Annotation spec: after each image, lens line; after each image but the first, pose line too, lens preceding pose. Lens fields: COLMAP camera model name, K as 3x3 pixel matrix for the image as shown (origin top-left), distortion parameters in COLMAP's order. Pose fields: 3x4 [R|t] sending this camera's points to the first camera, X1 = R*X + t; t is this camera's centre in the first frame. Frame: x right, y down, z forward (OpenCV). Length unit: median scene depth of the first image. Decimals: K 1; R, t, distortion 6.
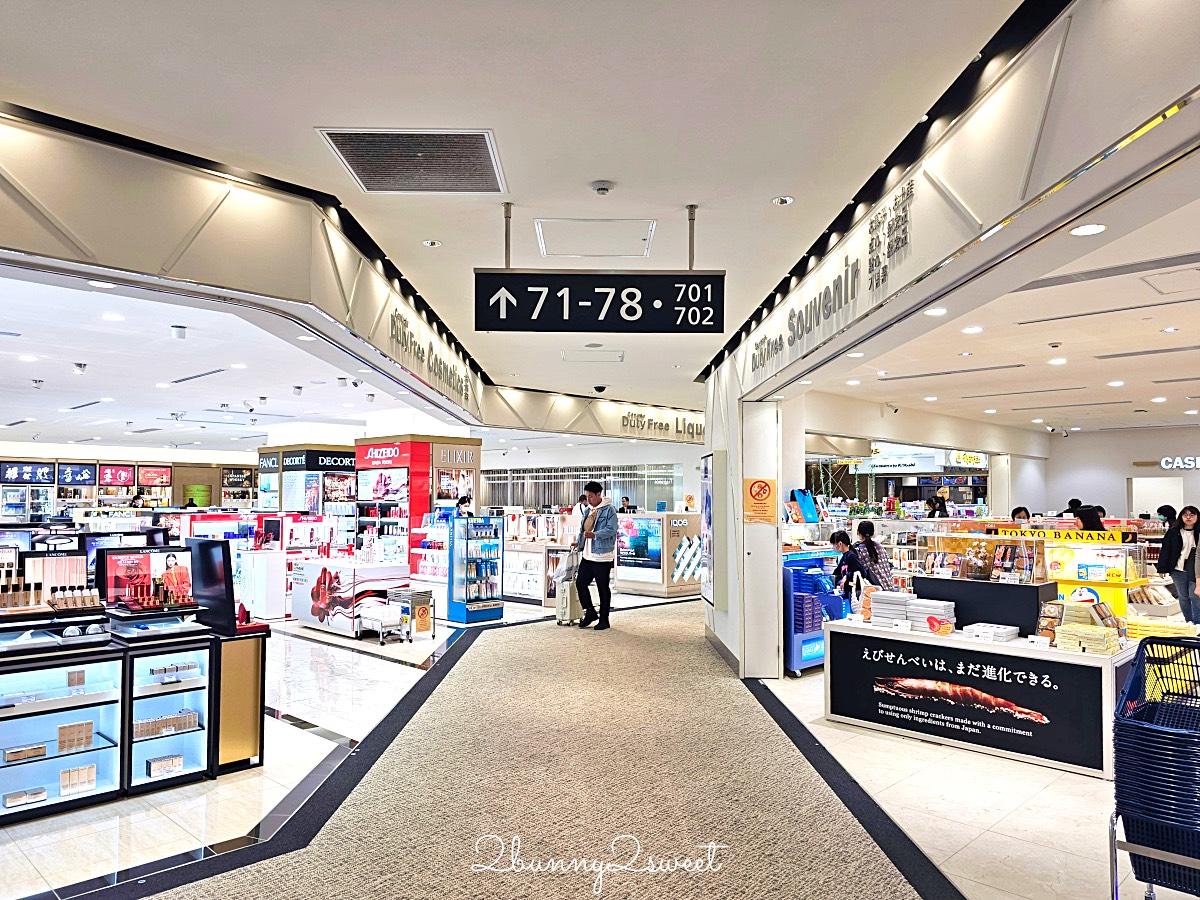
lens RADIAL K [[819.3, 0, 599.8], [0, 819.3, 471.2], [0, 0, 1]] dist [0.008450, -0.005199]
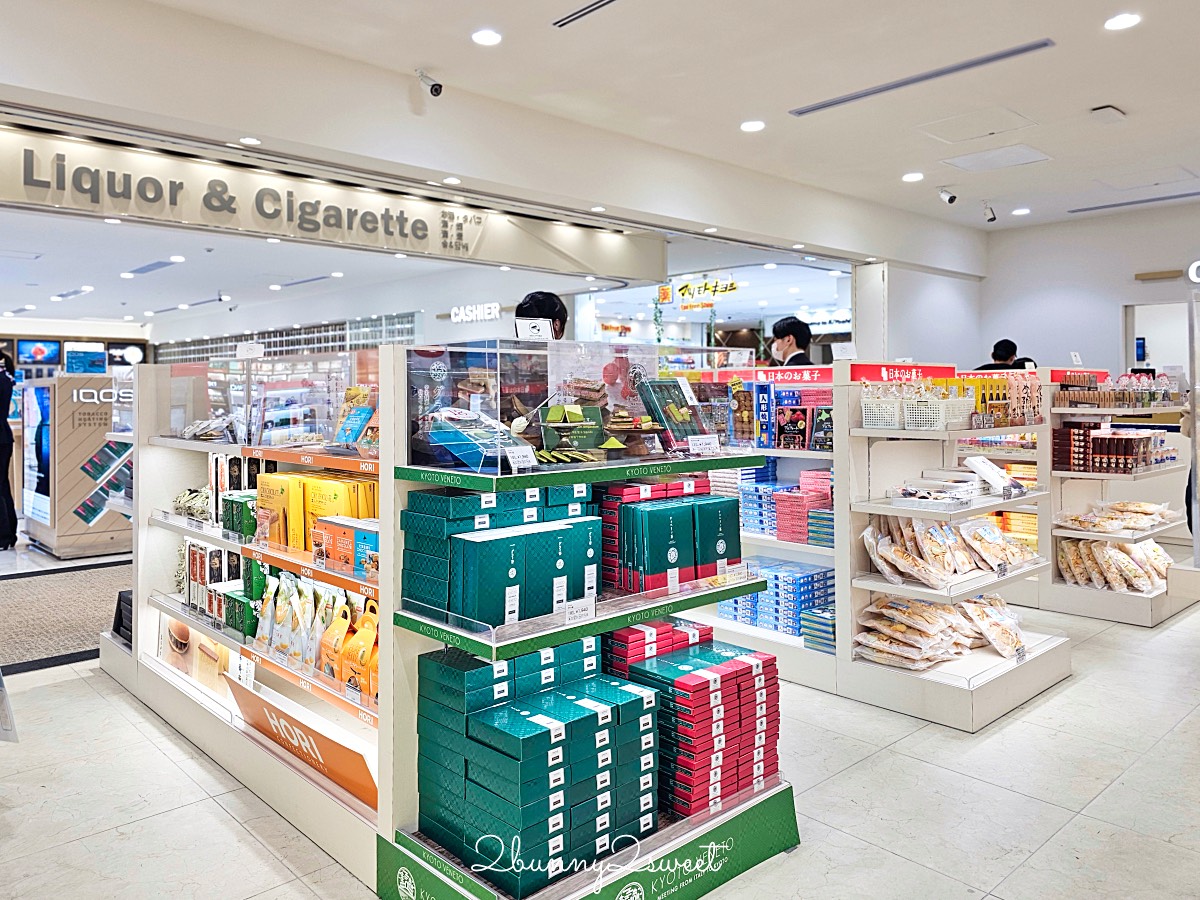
lens RADIAL K [[848.9, 0, 600.4], [0, 848.9, 371.6], [0, 0, 1]] dist [0.078100, -0.072059]
pose [[0.999128, -0.012782, -0.039757, 0.533781], [0.013224, 0.999853, 0.010874, 0.066275], [0.039612, -0.011390, 0.999150, 0.702653]]
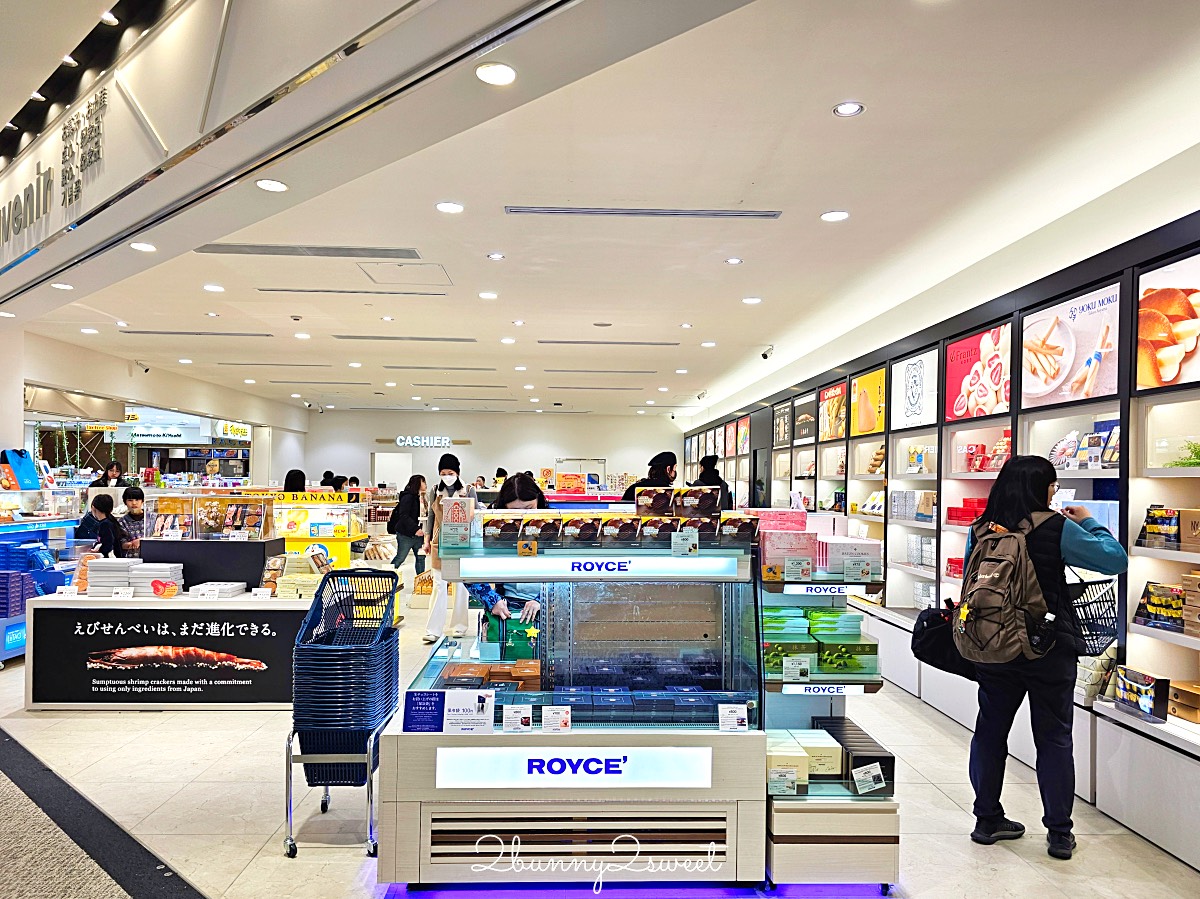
lens RADIAL K [[819.8, 0, 602.3], [0, 819.8, 480.4], [0, 0, 1]] dist [0.000921, -0.006319]
pose [[0.673815, 0.002640, 0.738896, 0.028027], [-0.031952, 0.999162, 0.025568, 0.011623], [-0.738209, -0.040837, 0.673335, -0.008718]]
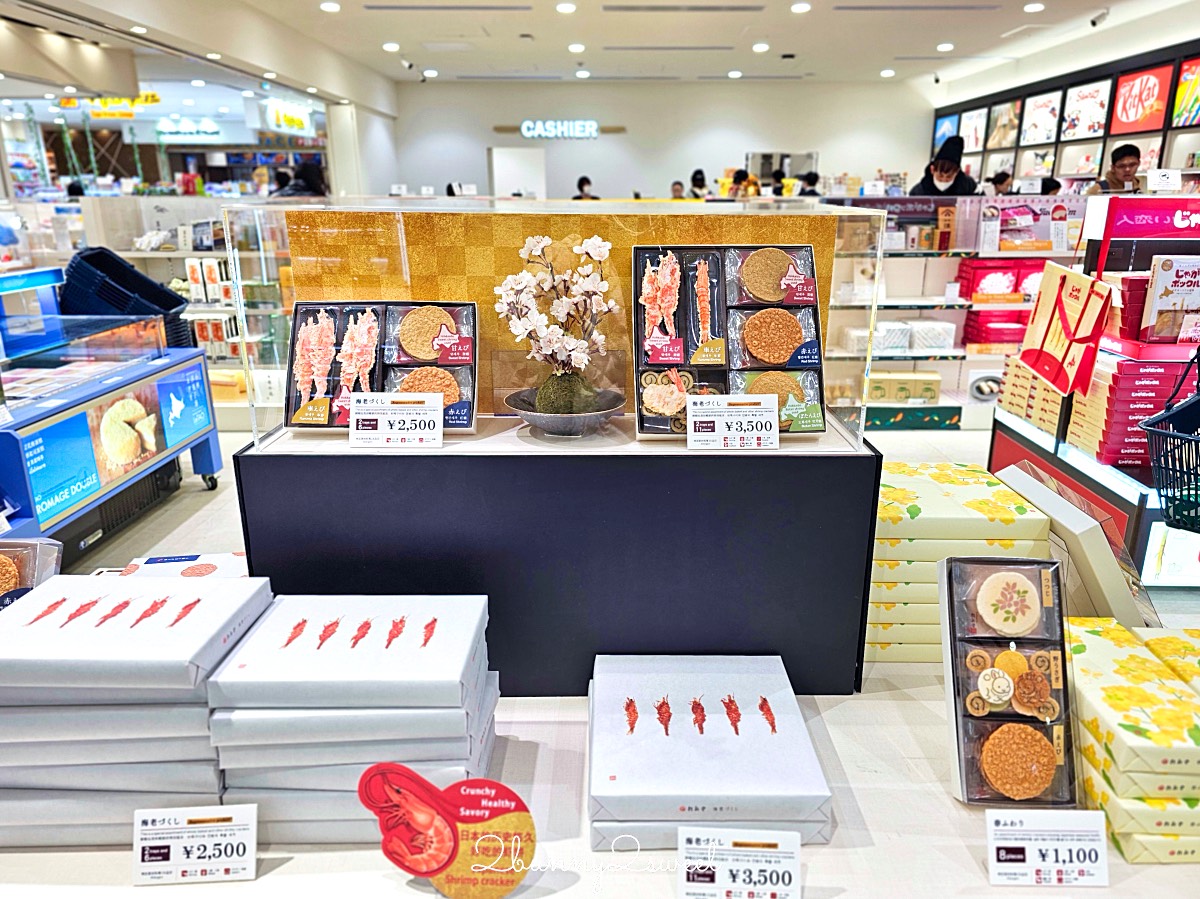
lens RADIAL K [[819.3, 0, 599.8], [0, 819.3, 470.7], [0, 0, 1]] dist [0.008450, -0.005199]
pose [[0.716671, -0.227069, 0.659410, 0.191484], [-0.020670, 0.938180, 0.345529, 0.041110], [-0.697105, -0.261261, 0.667674, 0.492332]]
